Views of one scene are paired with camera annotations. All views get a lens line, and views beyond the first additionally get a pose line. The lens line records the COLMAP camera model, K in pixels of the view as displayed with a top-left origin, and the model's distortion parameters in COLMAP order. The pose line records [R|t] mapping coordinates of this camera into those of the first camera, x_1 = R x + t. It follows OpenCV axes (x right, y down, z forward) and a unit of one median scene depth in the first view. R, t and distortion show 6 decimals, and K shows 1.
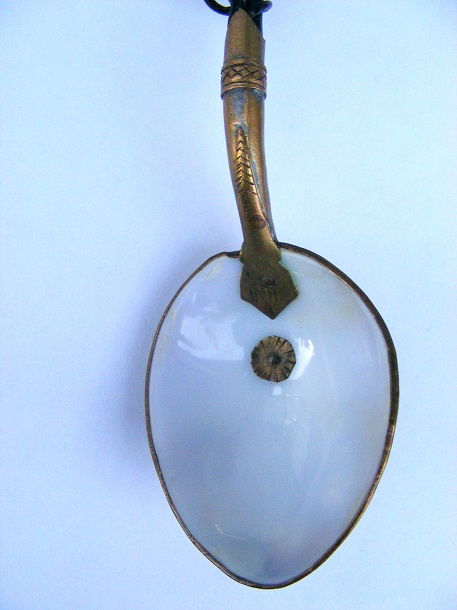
lens RADIAL K [[661.9, 0, 228.4], [0, 661.9, 305.5], [0, 0, 1]] dist [-0.166256, 0.000000]
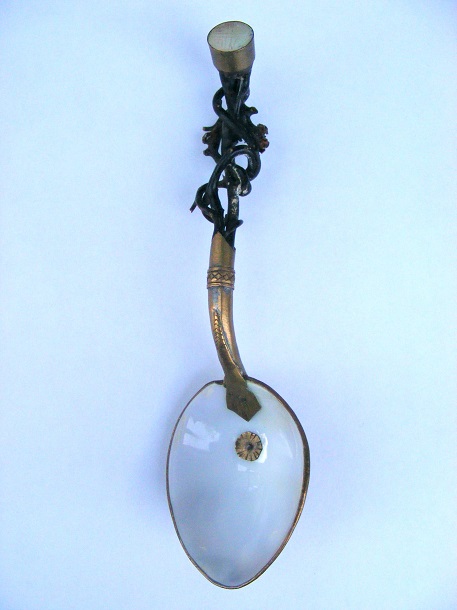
lens RADIAL K [[661.9, 0, 227.6], [0, 661.9, 305.4], [0, 0, 1]] dist [-0.166256, 0.000000]
pose [[0.985015, -0.013761, -0.171917, 0.317223], [0.003897, 0.998333, -0.057585, -0.178488], [0.172423, 0.056052, 0.983427, -0.614557]]
